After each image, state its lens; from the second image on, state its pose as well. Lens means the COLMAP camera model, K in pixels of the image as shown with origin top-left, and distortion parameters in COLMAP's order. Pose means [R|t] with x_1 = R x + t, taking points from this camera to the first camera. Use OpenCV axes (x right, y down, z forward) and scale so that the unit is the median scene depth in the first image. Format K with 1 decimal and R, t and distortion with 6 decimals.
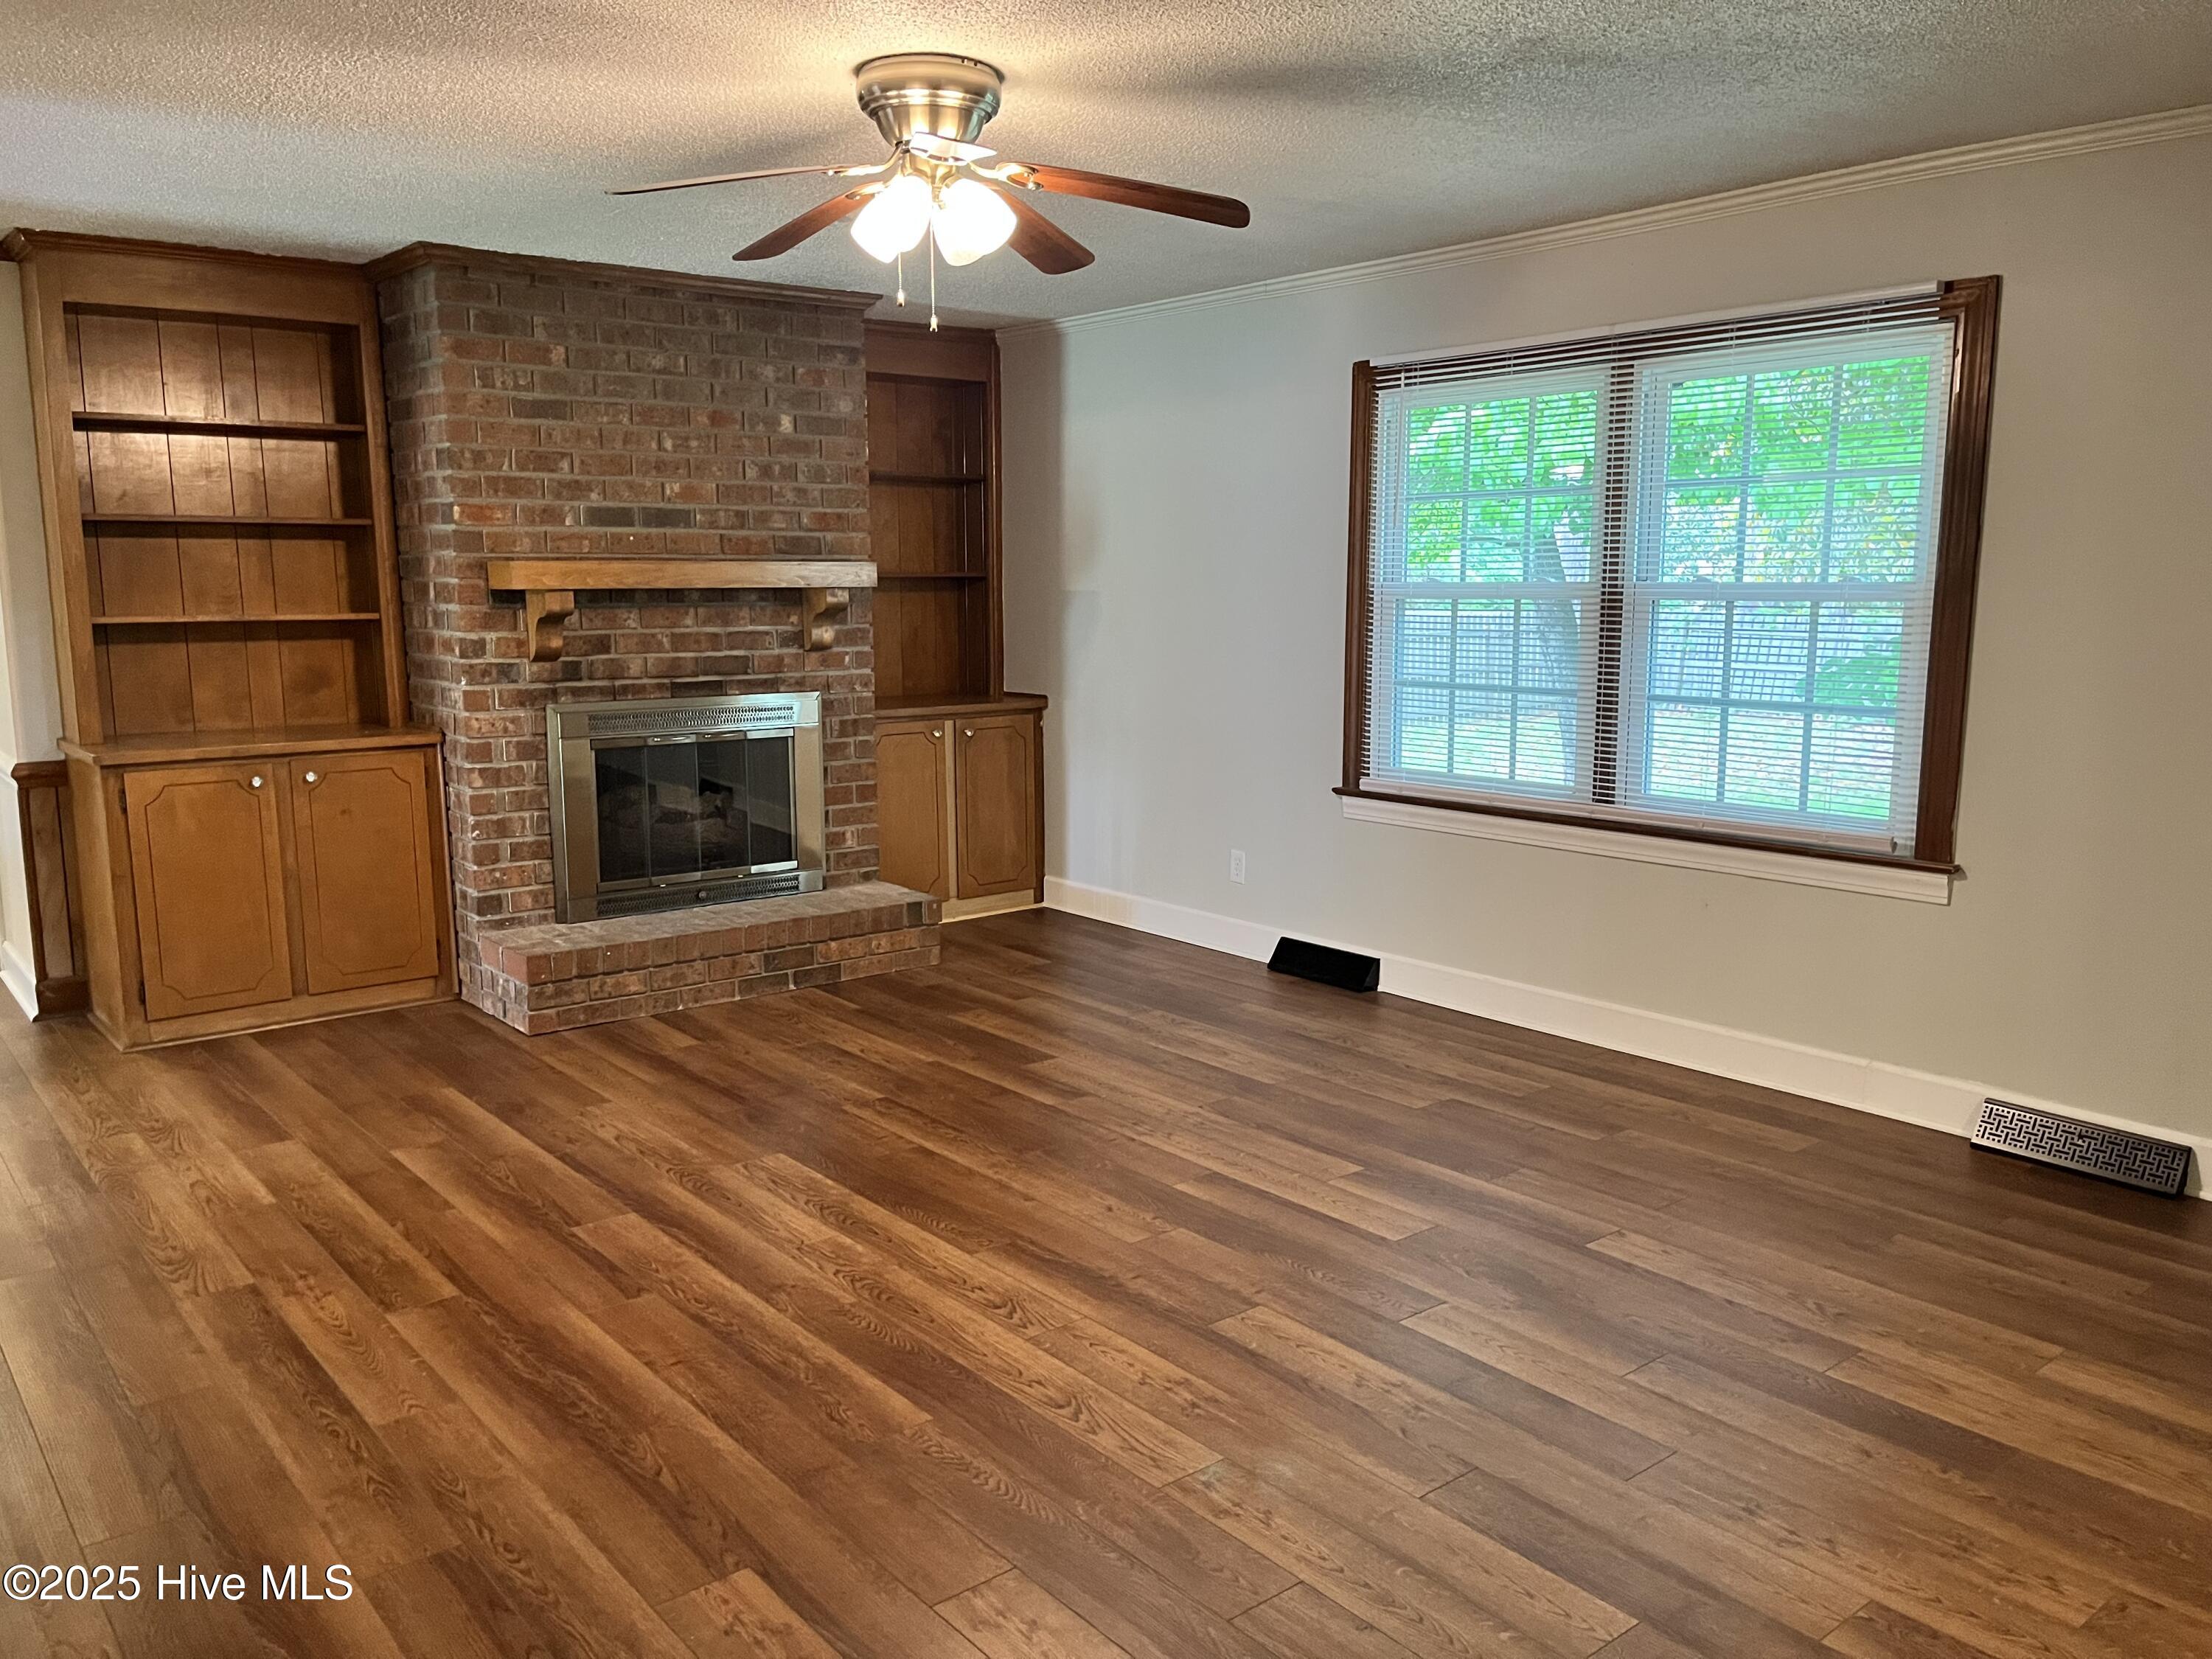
lens RADIAL K [[1671.2, 0, 1081.8], [0, 1671.2, 841.7], [0, 0, 1]] dist [0.072206, -0.099352]
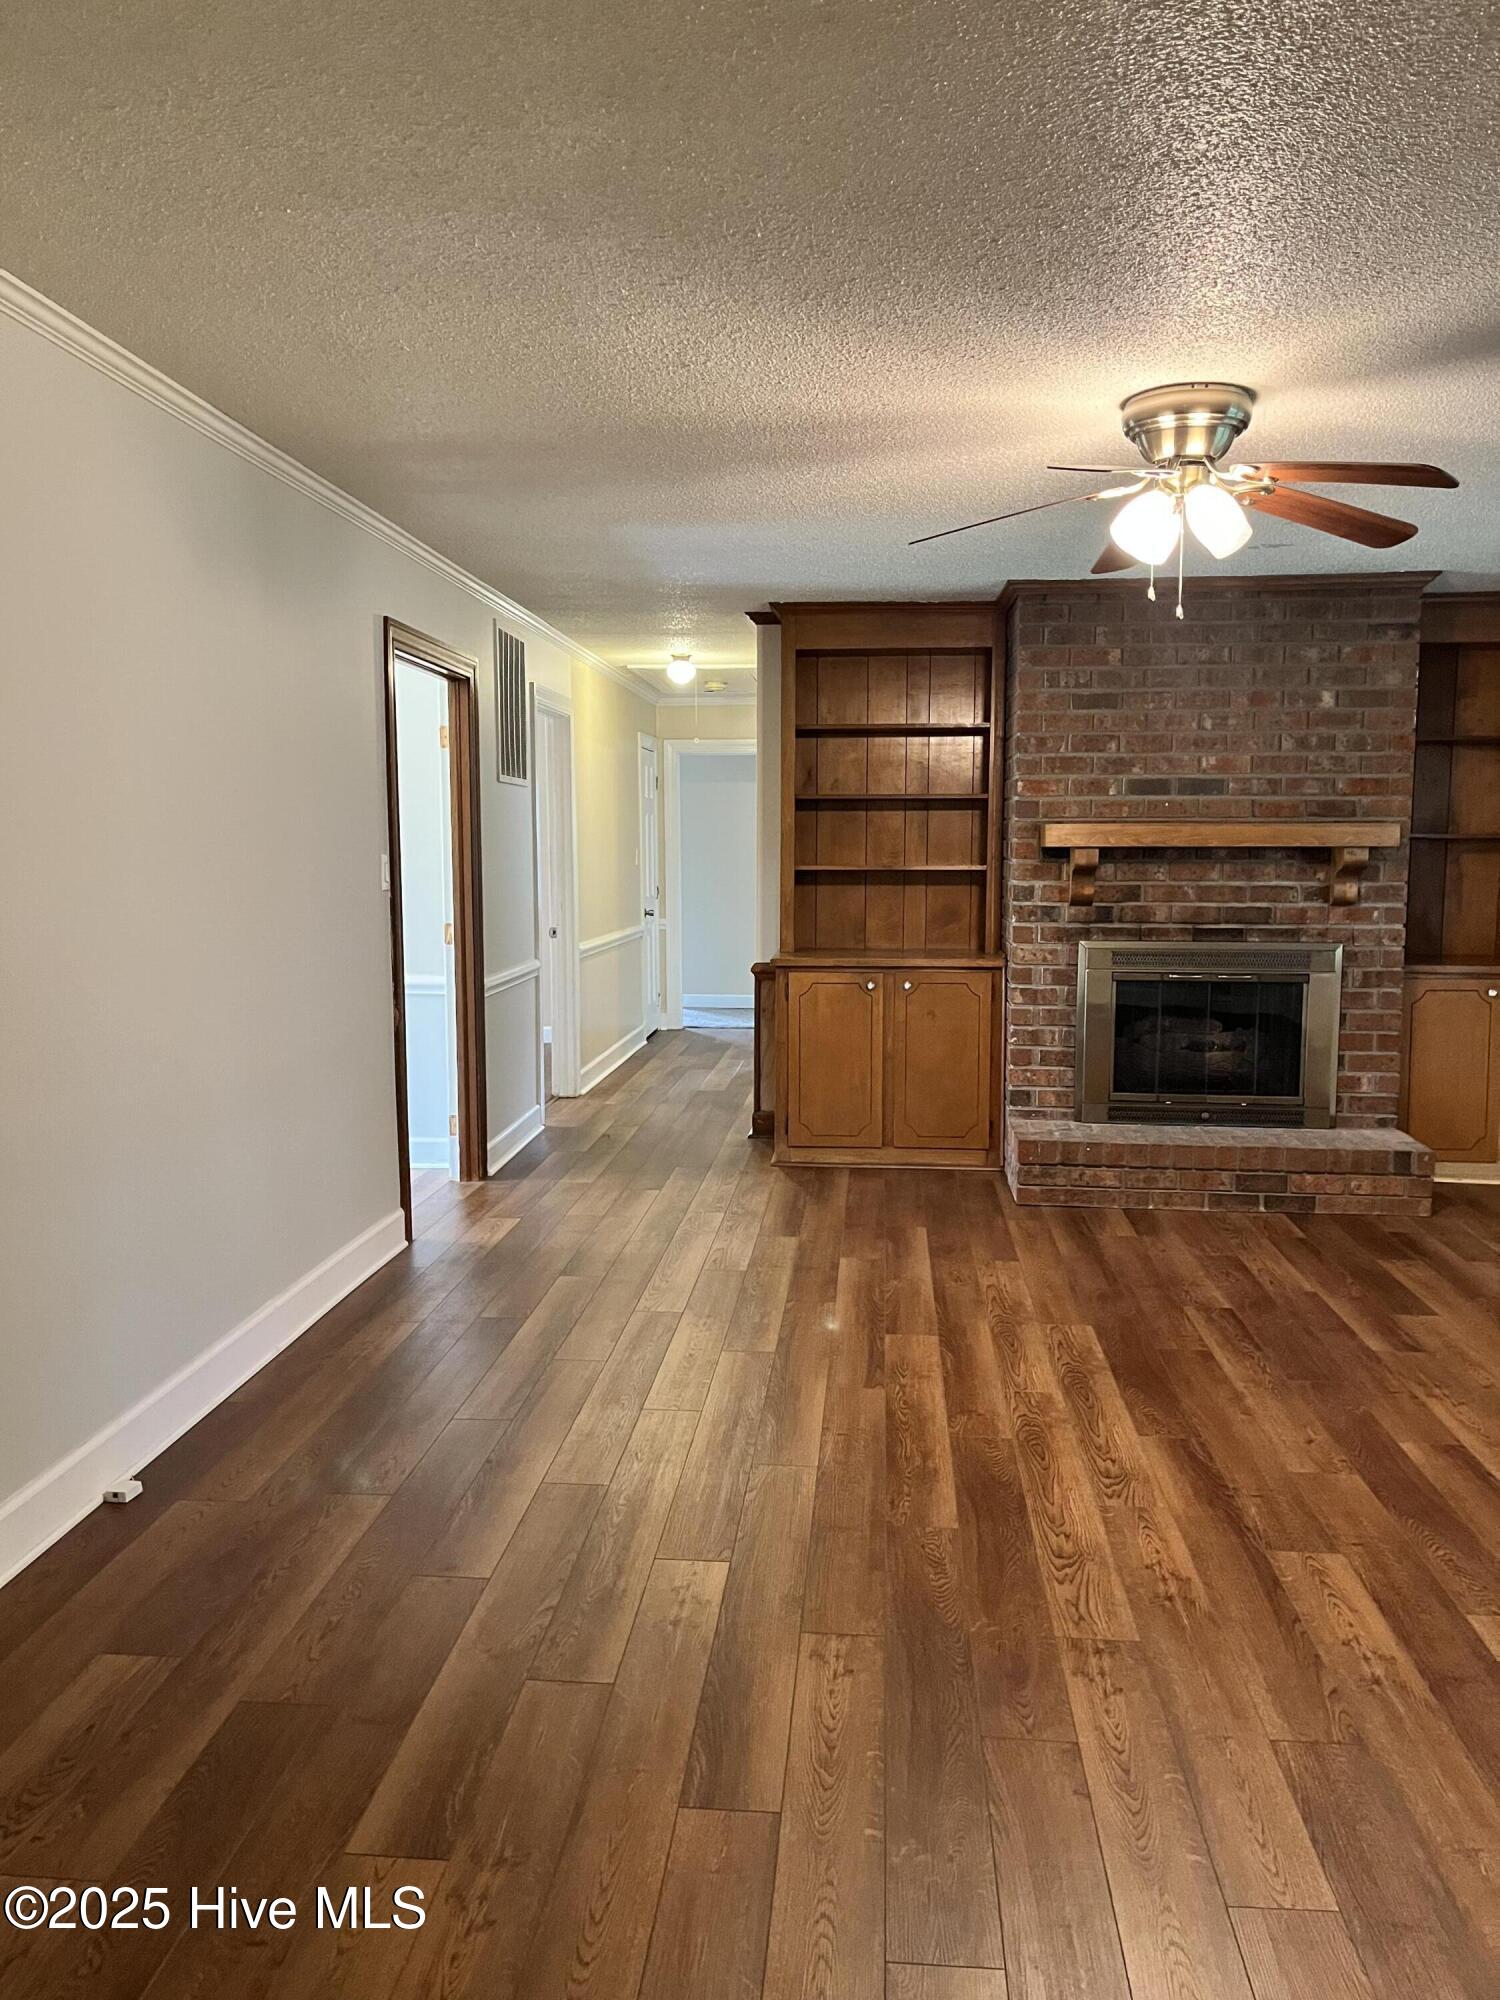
lens RADIAL K [[1511.0, 0, 759.6], [0, 1511.0, 1001.2], [0, 0, 1]] dist [0.072206, -0.099352]
pose [[0.722690, 0.078014, -0.686755, 0.278418], [-0.115755, 0.993237, -0.008983, -0.001235], [0.681410, 0.085987, 0.726833, 0.046625]]
